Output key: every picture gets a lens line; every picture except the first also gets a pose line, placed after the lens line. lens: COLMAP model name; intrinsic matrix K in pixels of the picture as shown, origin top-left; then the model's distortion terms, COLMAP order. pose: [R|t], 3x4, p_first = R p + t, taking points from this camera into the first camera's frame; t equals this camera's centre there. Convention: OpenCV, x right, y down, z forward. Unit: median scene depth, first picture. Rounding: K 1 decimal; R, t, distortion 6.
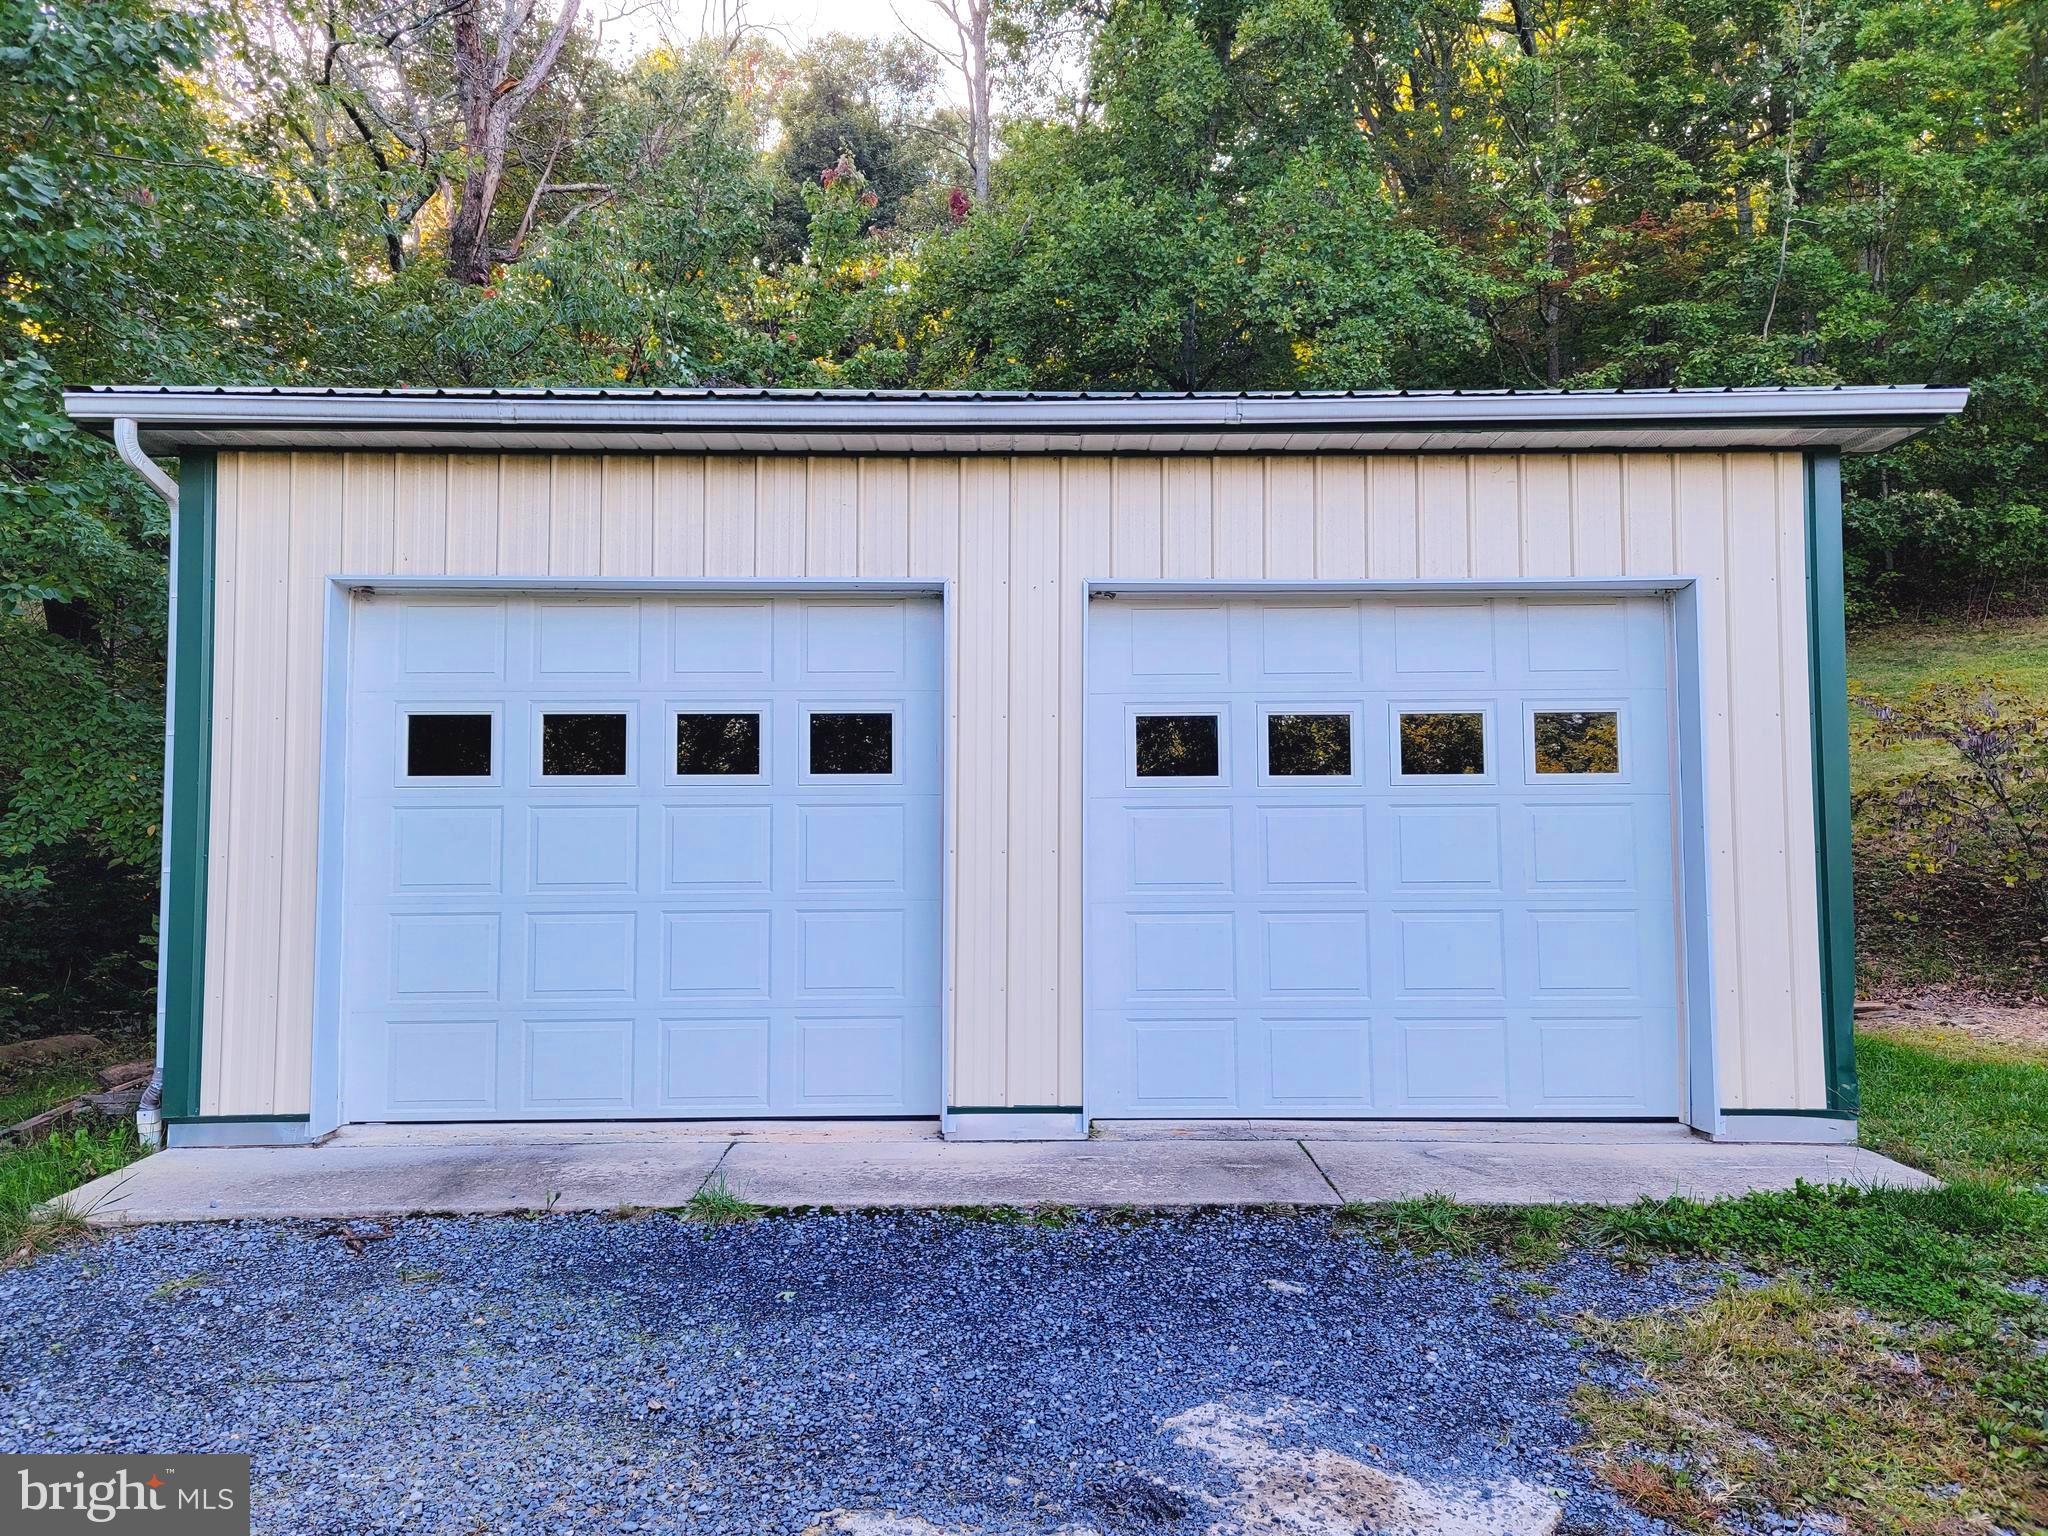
lens RADIAL K [[1417.1, 0, 1016.1], [0, 1417.1, 790.1], [0, 0, 1]] dist [0.082085, -0.069288]
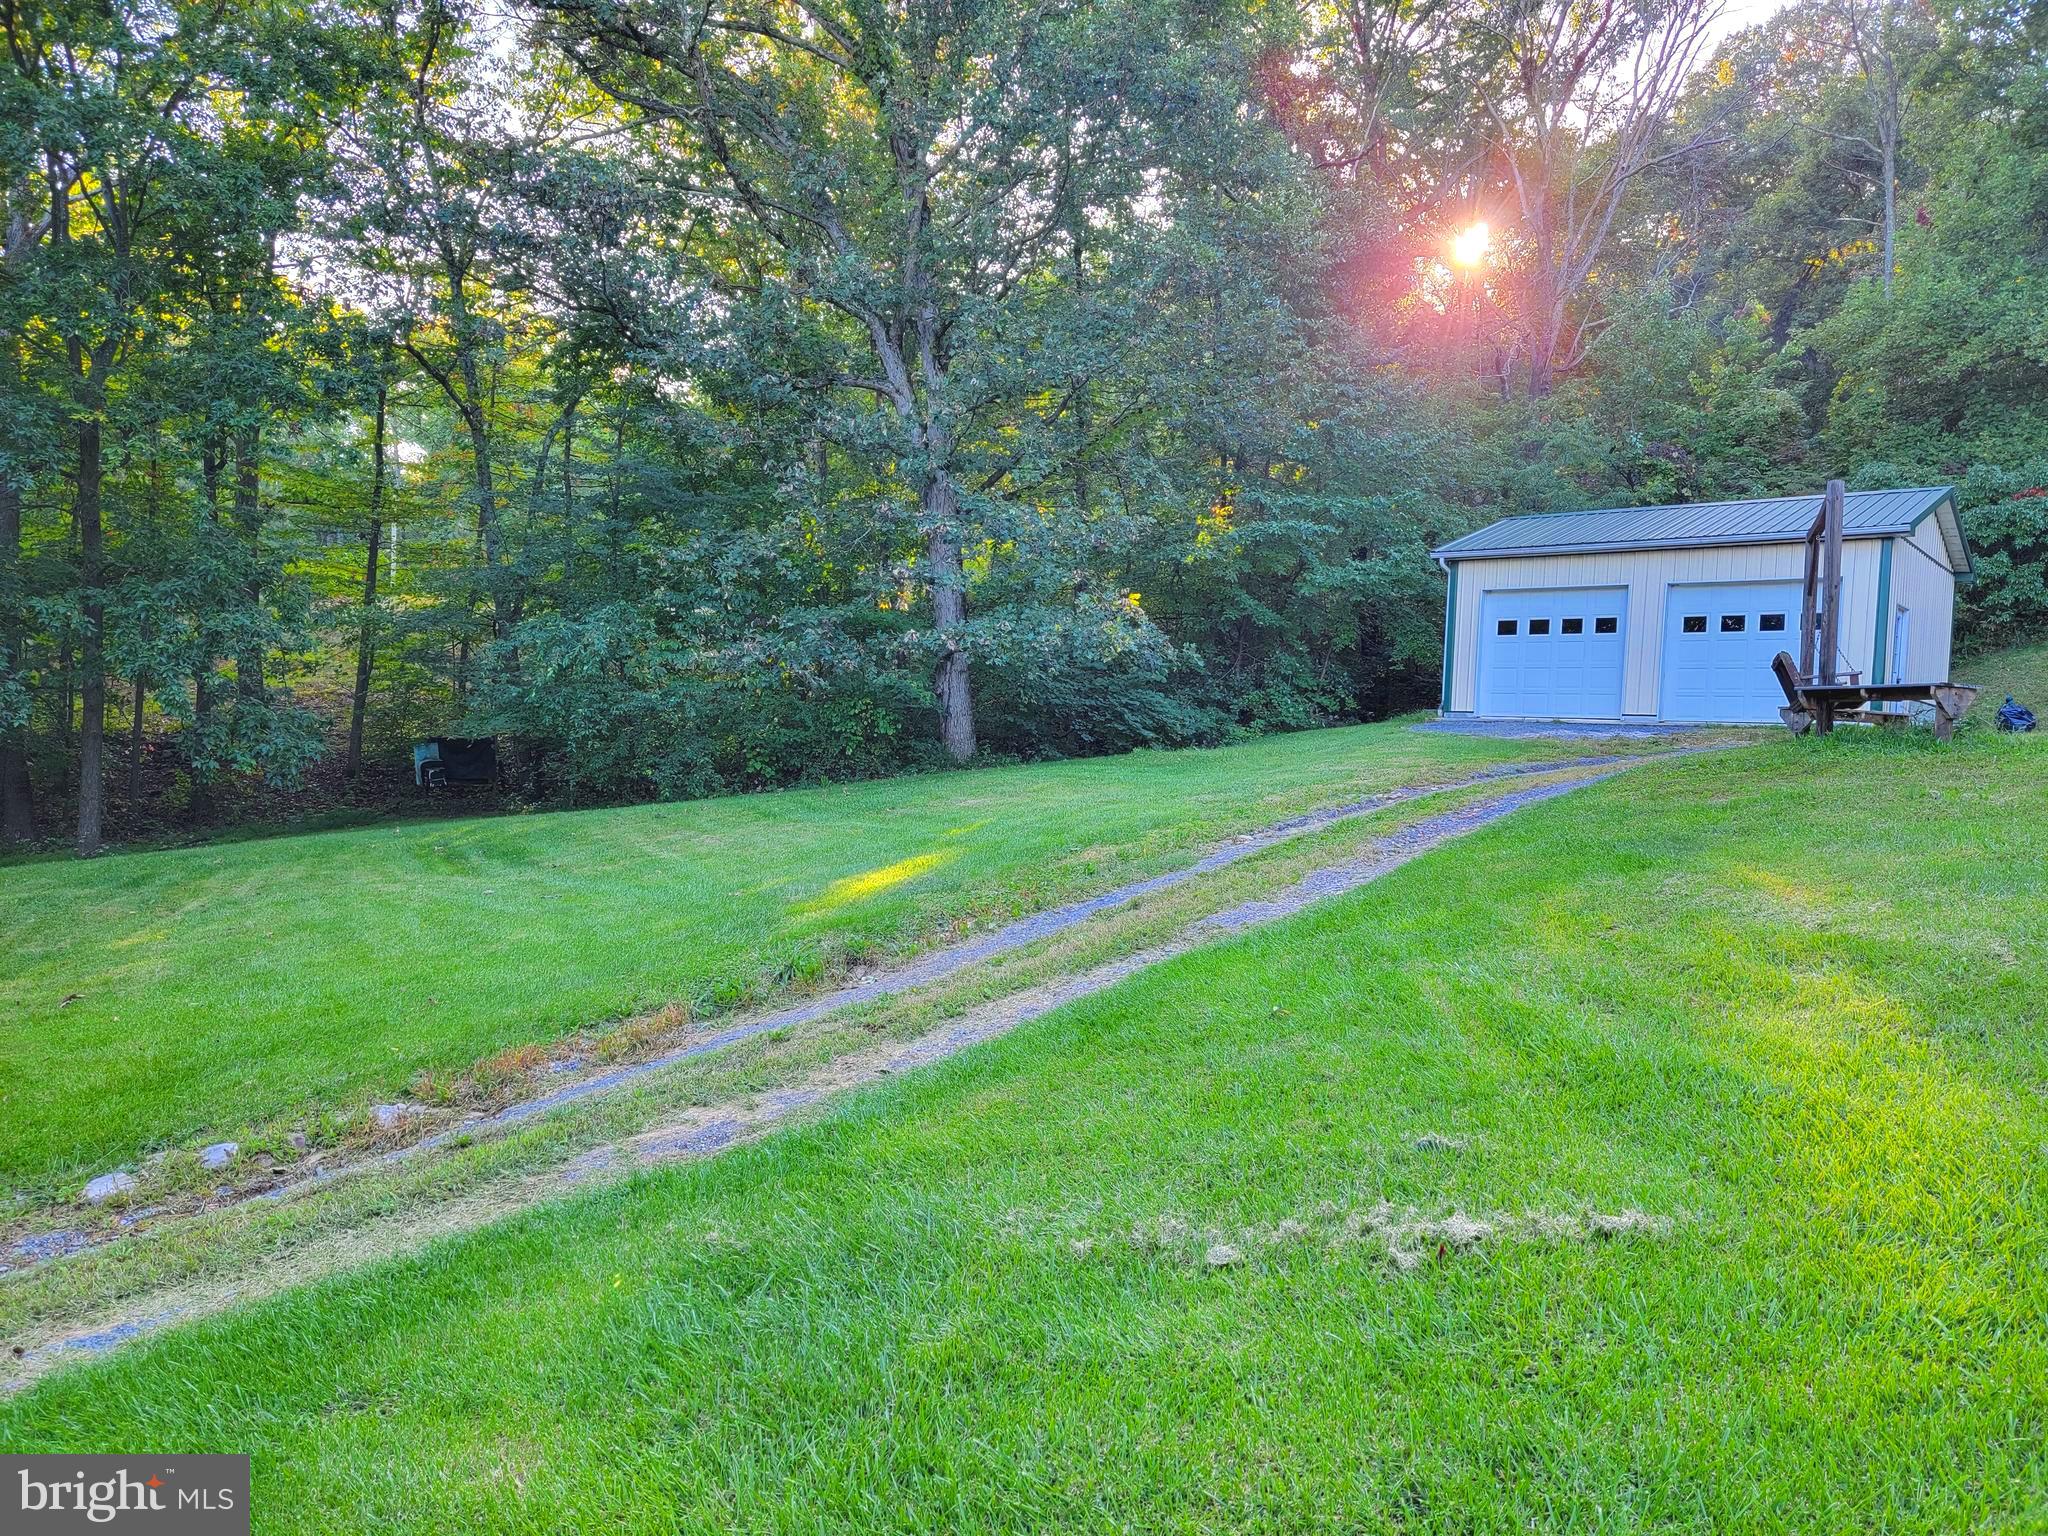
lens RADIAL K [[1429.0, 0, 1053.2], [0, 1429.0, 775.0], [0, 0, 1]] dist [0.068249, -0.061661]
pose [[0.766926, 0.050984, -0.639707, 1.340757], [-0.016736, 0.998089, 0.059483, 0.176209], [0.641517, -0.034912, 0.766314, -3.187571]]
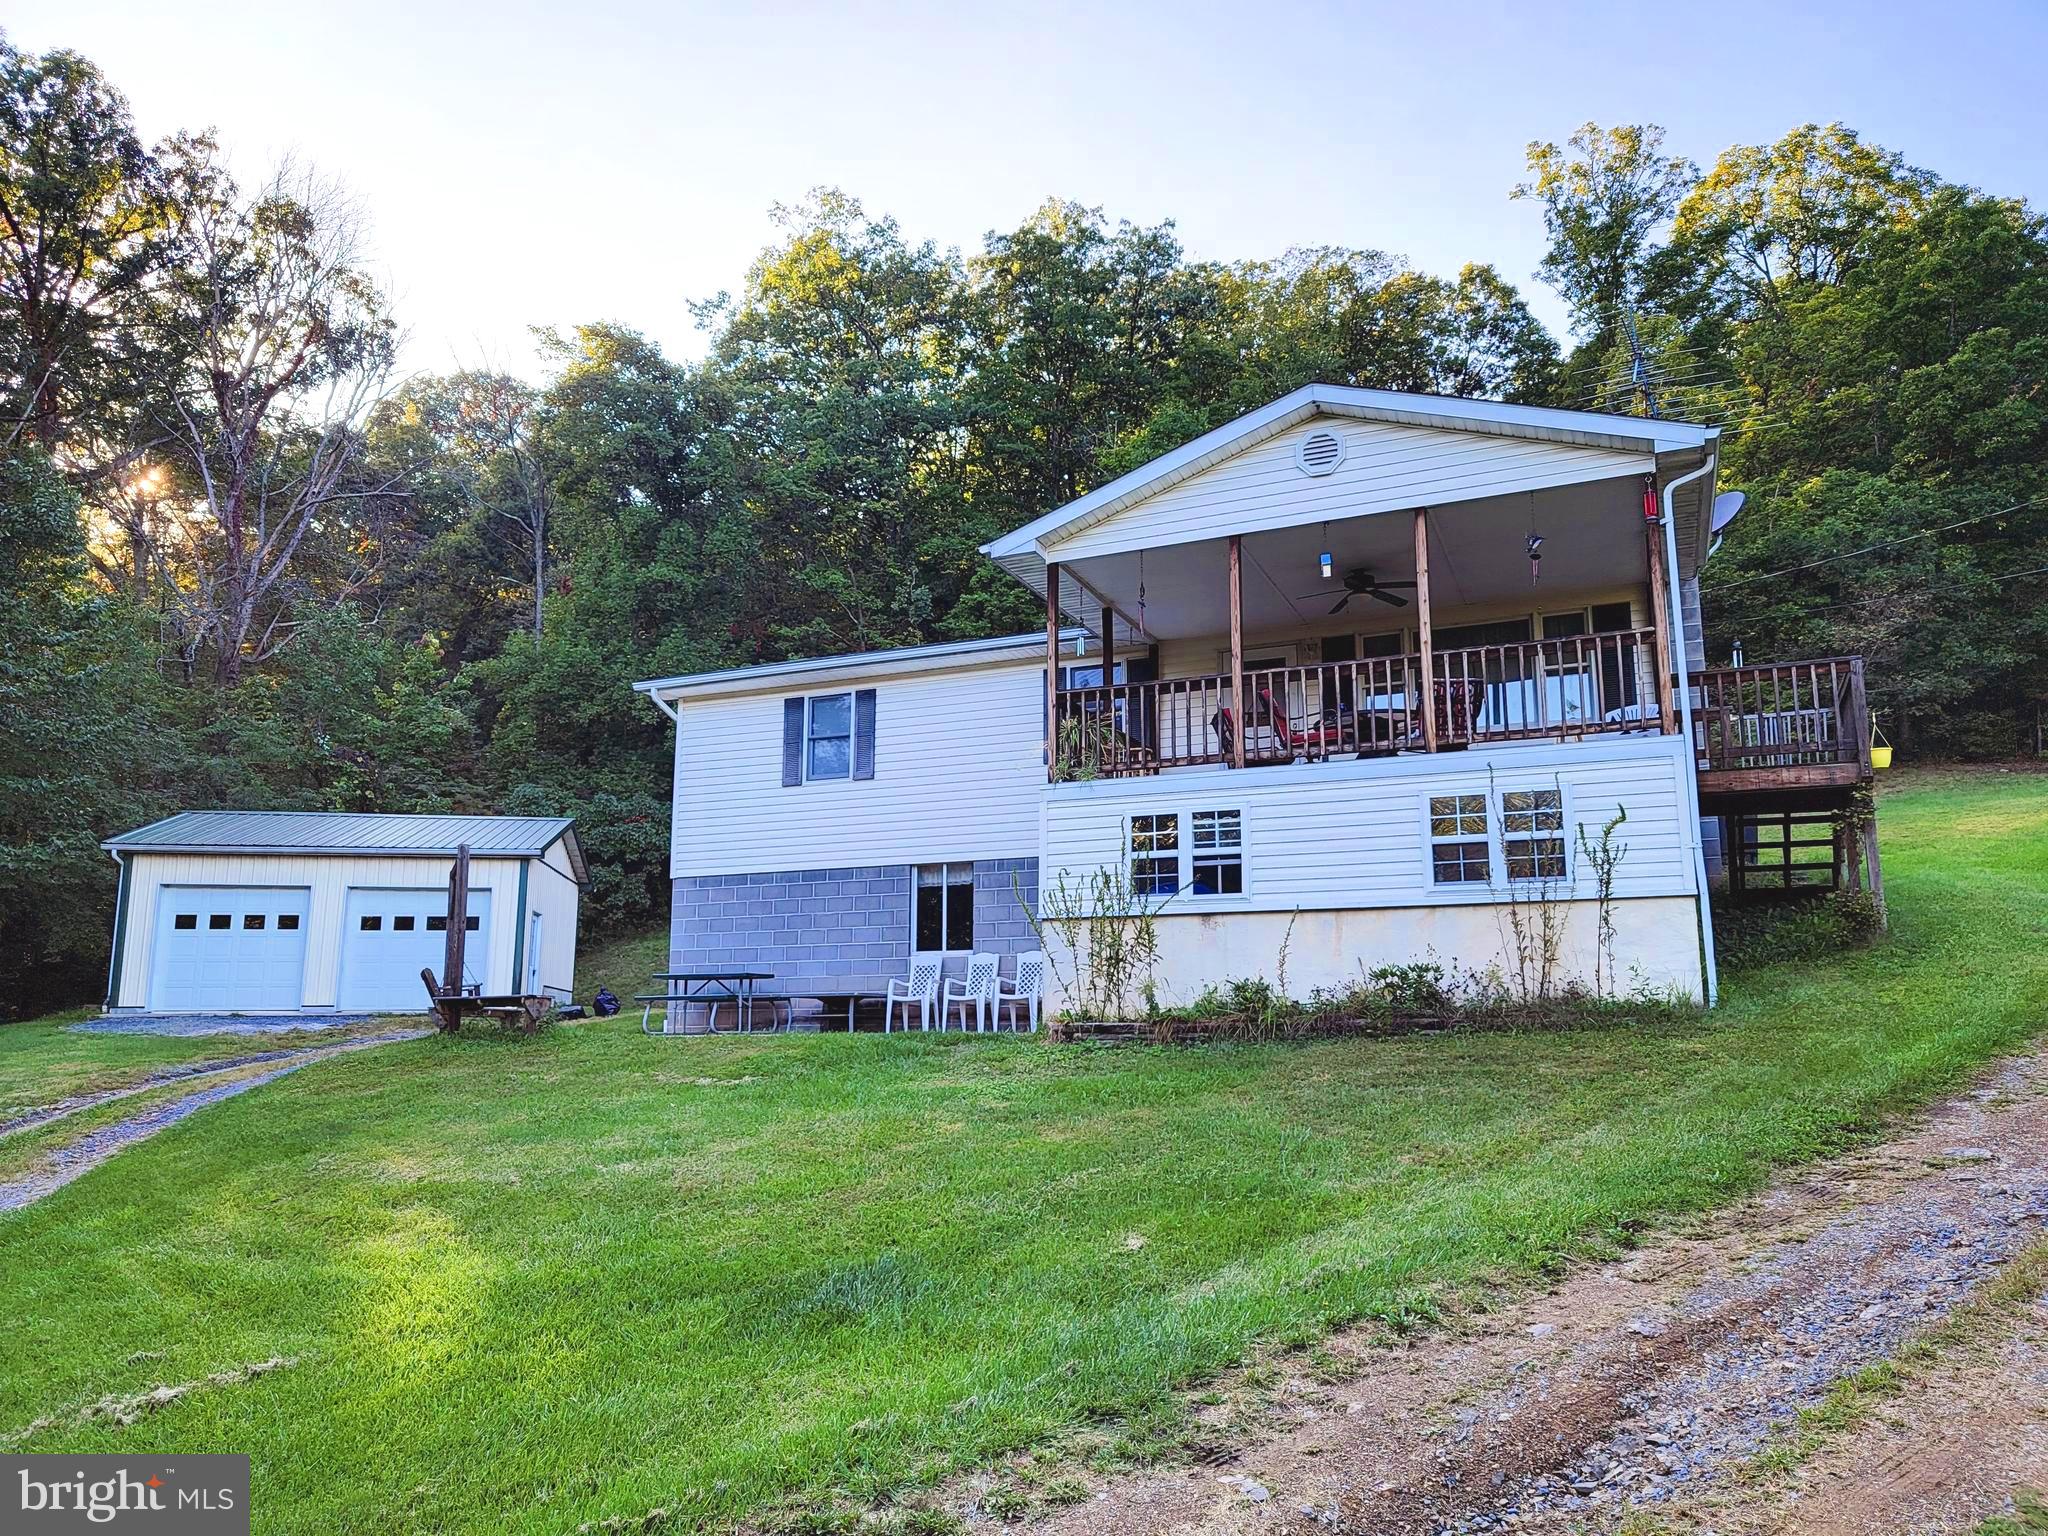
lens RADIAL K [[1417.1, 0, 1016.1], [0, 1417.1, 790.1], [0, 0, 1]] dist [0.082085, -0.069288]
pose [[0.991229, 0.021231, 0.130437, 1.527279], [-0.004647, 0.992000, -0.126151, 0.113216], [-0.132072, 0.124438, 0.983398, -3.706784]]
